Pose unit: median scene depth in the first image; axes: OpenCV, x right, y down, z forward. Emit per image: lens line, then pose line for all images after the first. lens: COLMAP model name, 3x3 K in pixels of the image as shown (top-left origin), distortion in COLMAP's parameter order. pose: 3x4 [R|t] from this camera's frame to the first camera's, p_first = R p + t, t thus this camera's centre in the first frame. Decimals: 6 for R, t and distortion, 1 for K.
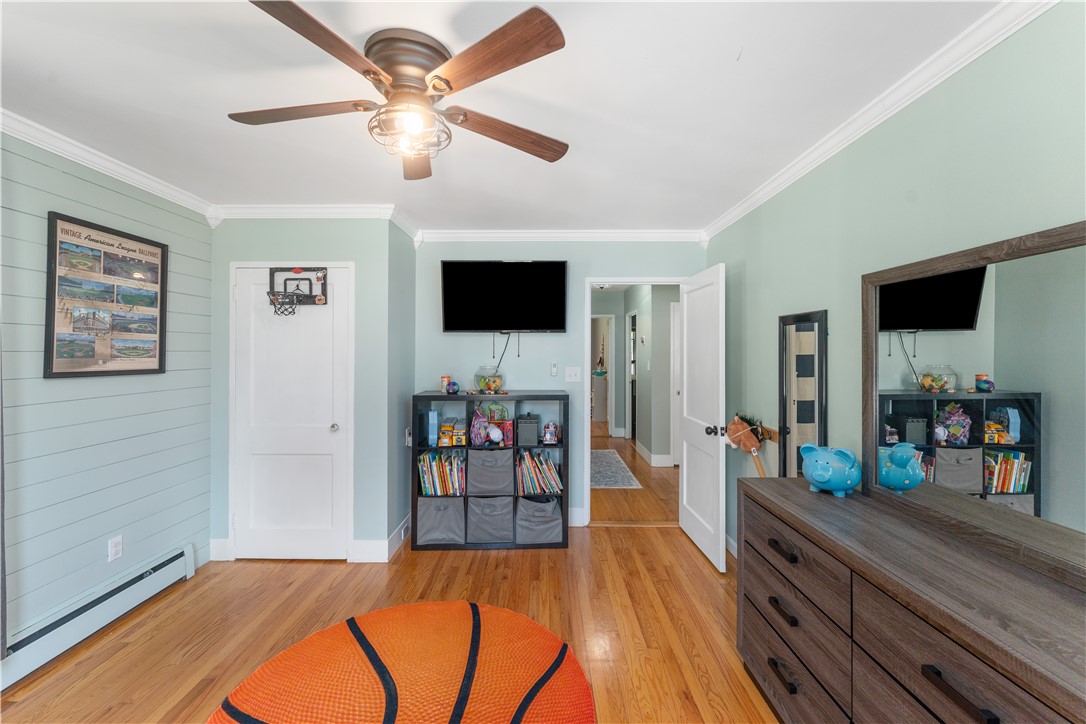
lens RADIAL K [[440.1, 0, 542.1], [0, 440.1, 354.2], [0, 0, 1]] dist [-0.001435, -0.000202]
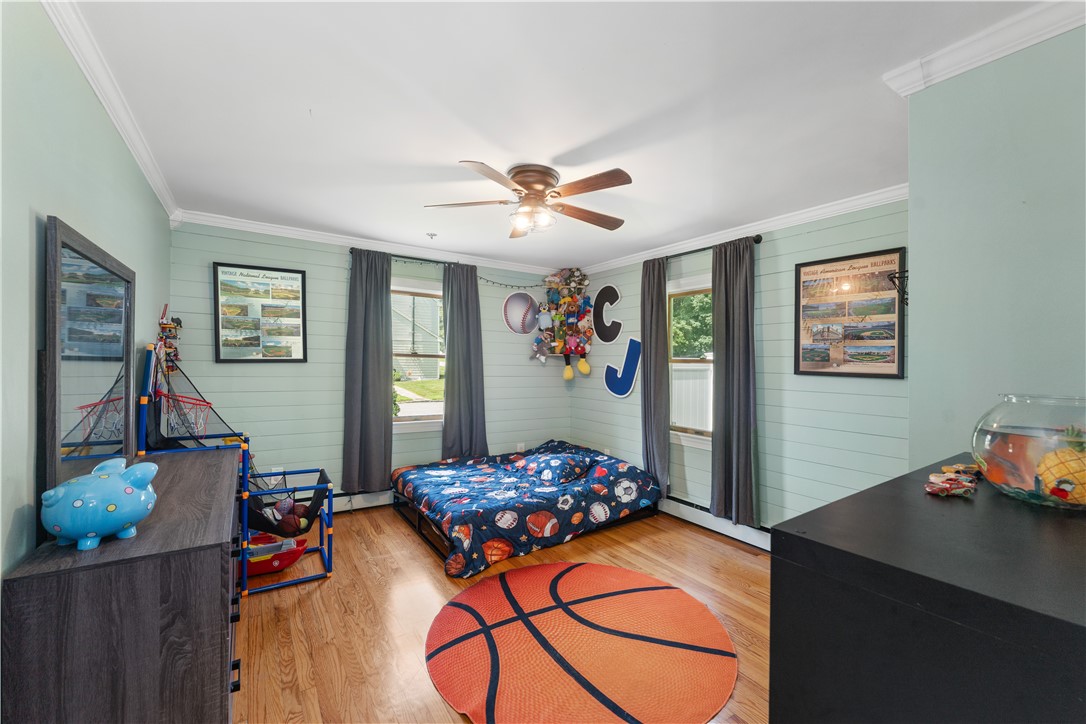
lens RADIAL K [[440.1, 0, 541.1], [0, 440.1, 358.9], [0, 0, 1]] dist [-0.001435, -0.000202]
pose [[-0.828920, -0.006532, -0.559329, 0.395614], [-0.011729, 0.999915, 0.005704, 0.002543], [0.559244, 0.011289, -0.828926, 1.535901]]
